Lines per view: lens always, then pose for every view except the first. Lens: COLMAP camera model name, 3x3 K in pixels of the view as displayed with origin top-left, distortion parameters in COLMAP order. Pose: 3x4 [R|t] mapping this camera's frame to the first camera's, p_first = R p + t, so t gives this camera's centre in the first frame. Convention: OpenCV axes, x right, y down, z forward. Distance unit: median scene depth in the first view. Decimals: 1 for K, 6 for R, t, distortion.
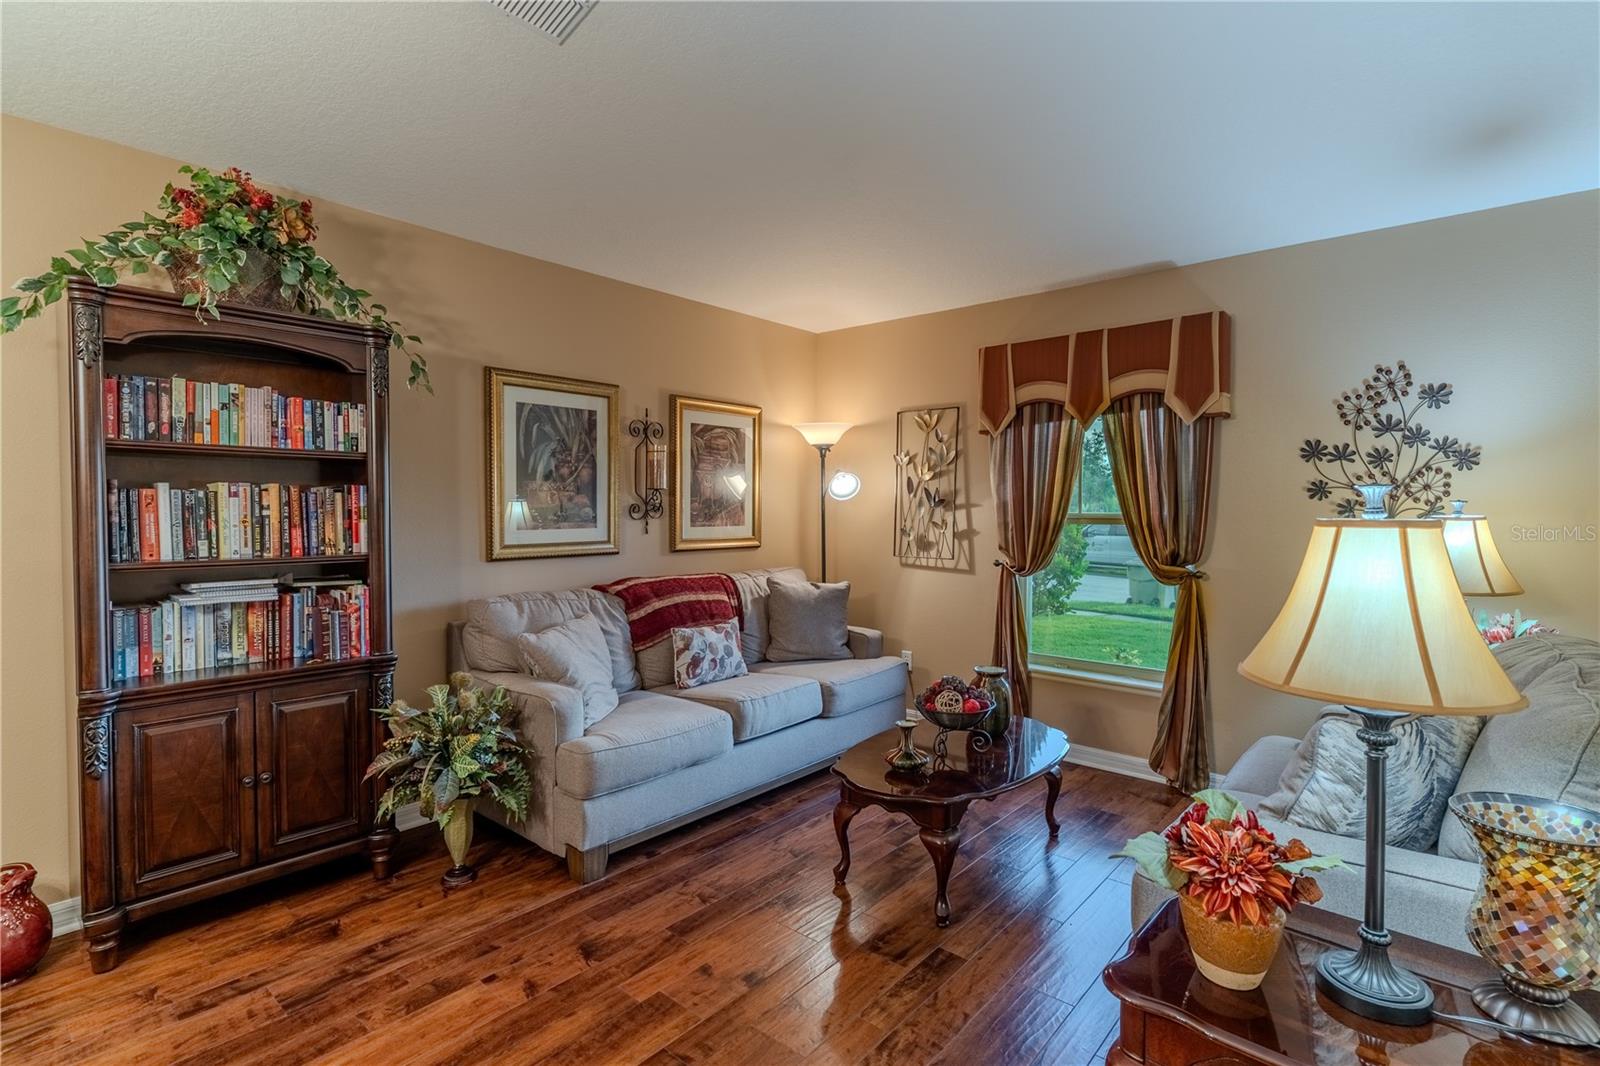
lens RADIAL K [[767.3, 0, 797.7], [0, 767.3, 524.0], [0, 0, 1]] dist [0.002523, 0.000403]
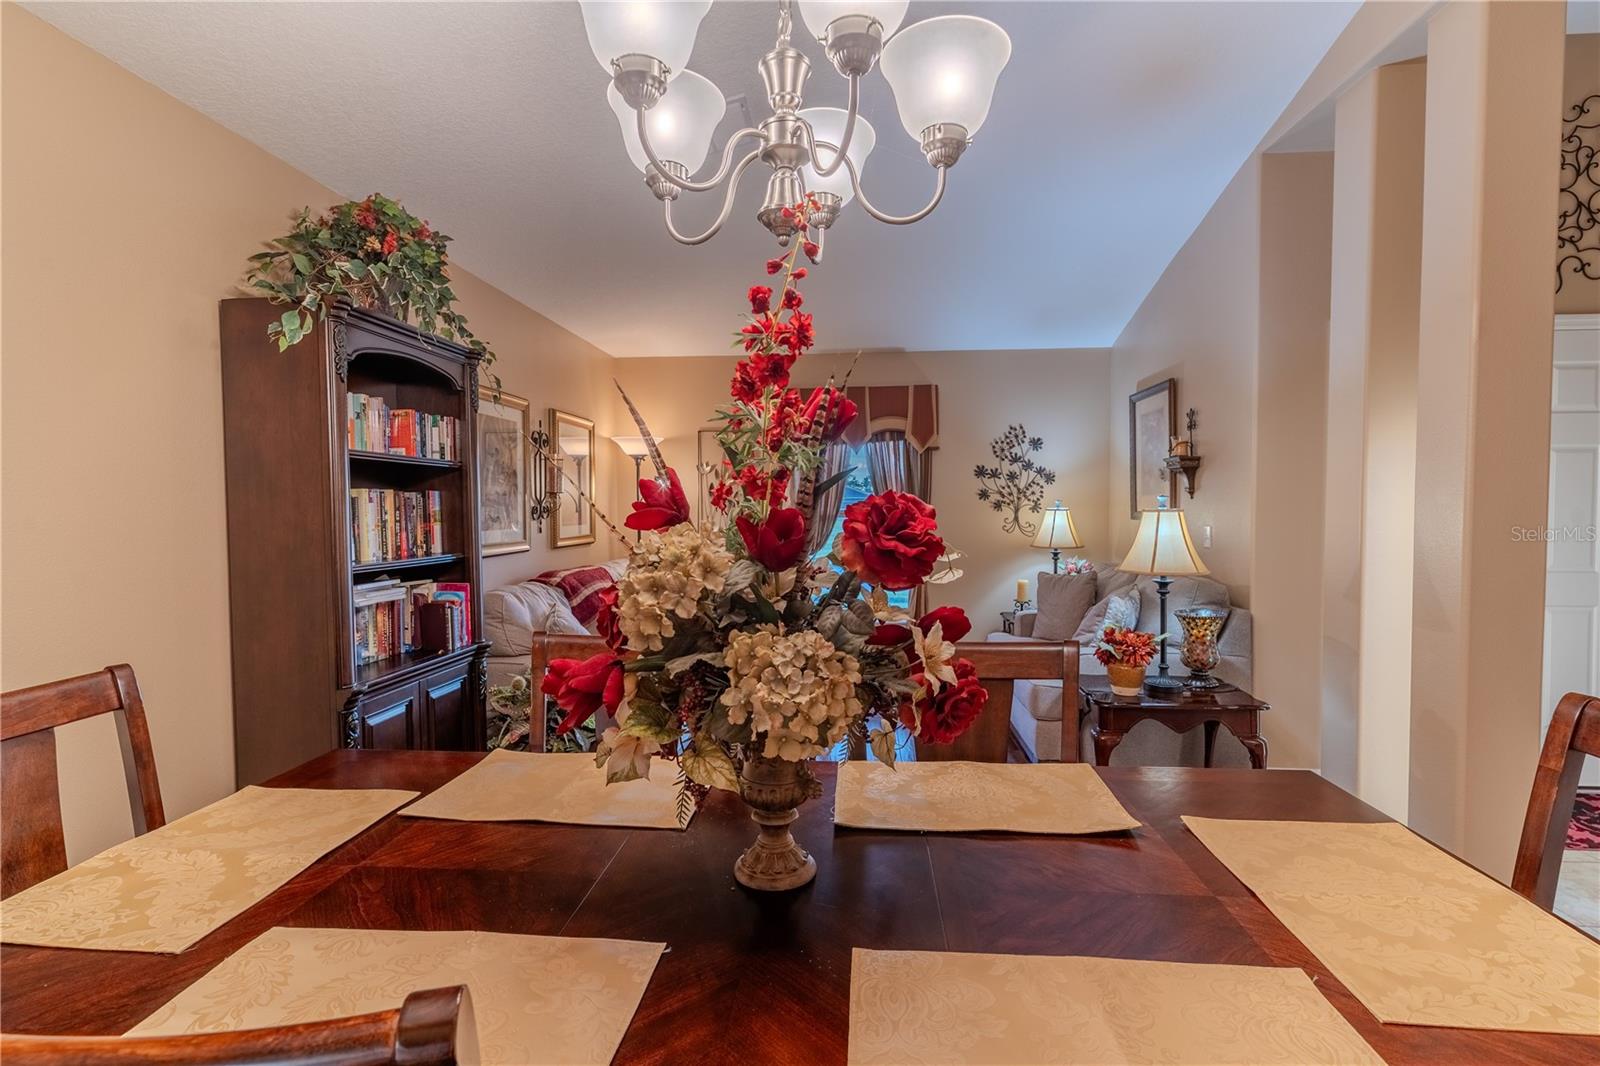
lens RADIAL K [[767.3, 0, 798.1], [0, 767.3, 532.0], [0, 0, 1]] dist [0.002523, 0.000403]
pose [[0.806269, -0.028793, 0.590848, -0.736140], [0.021741, 0.999582, 0.019043, -0.001889], [-0.591150, -0.002509, 0.806558, -0.158449]]
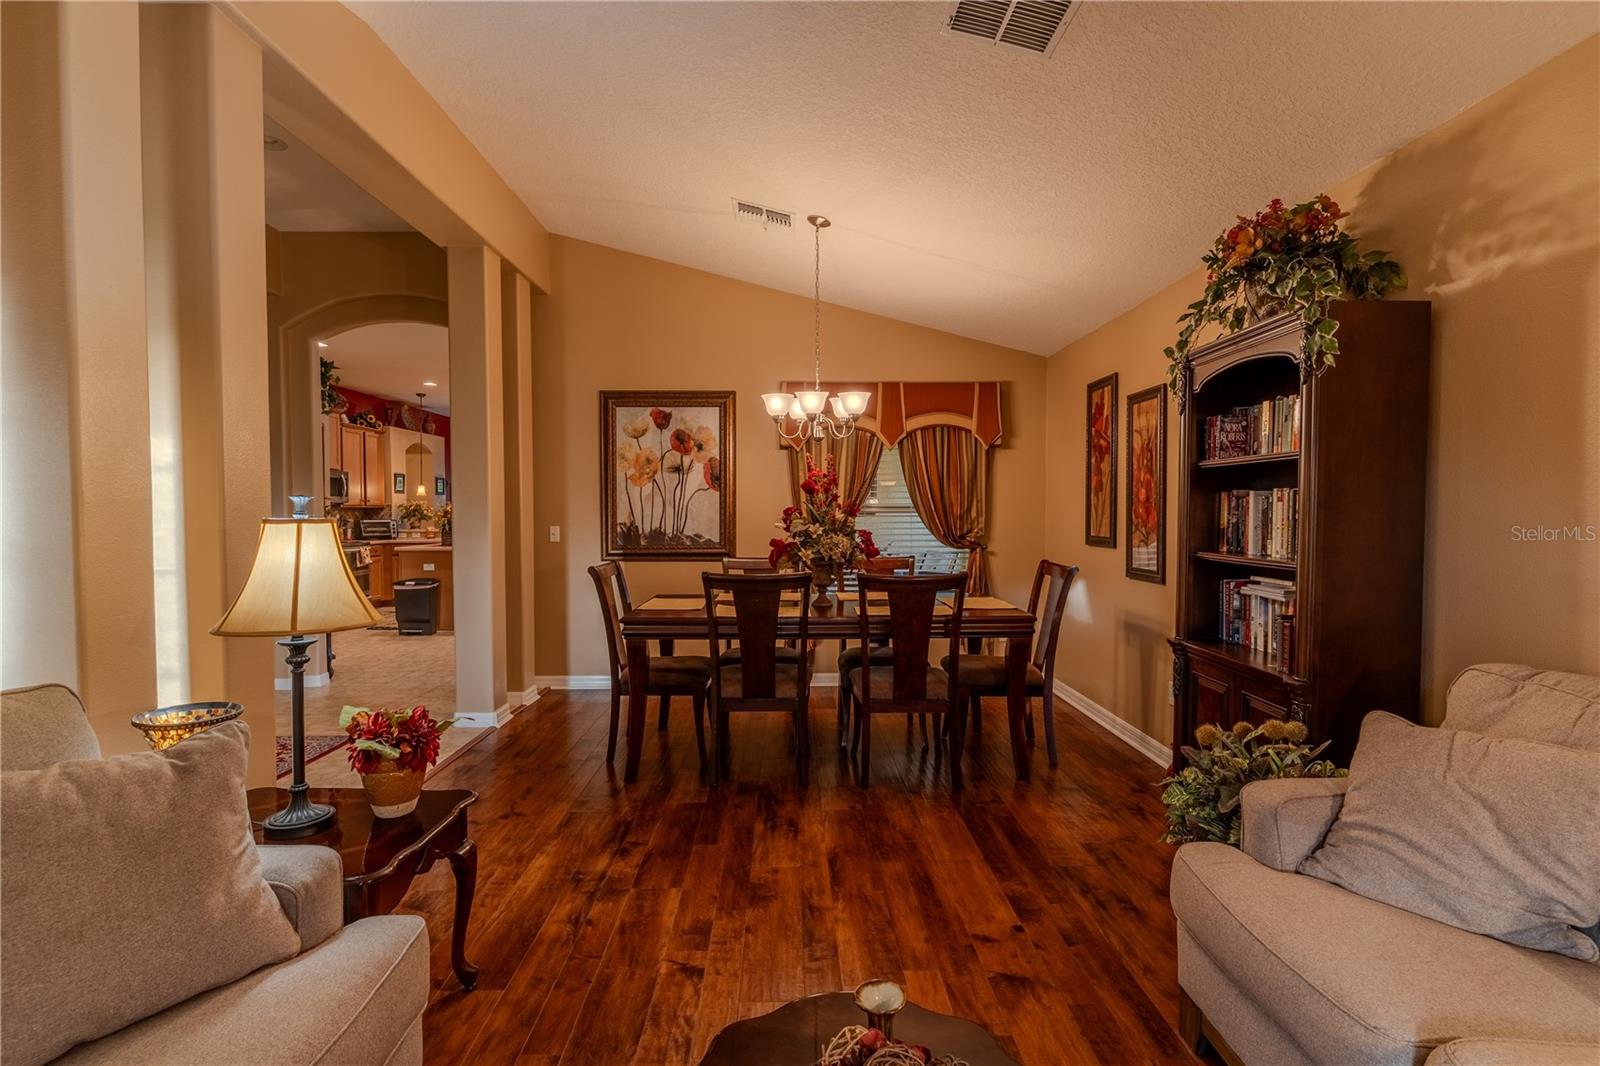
lens RADIAL K [[767.3, 0, 797.9], [0, 767.3, 535.2], [0, 0, 1]] dist [0.002523, 0.000403]
pose [[-0.744202, 0.018038, -0.667711, 0.413236], [-0.015347, 0.998910, 0.044090, -0.021408], [0.667778, 0.043059, -0.743114, 1.129965]]
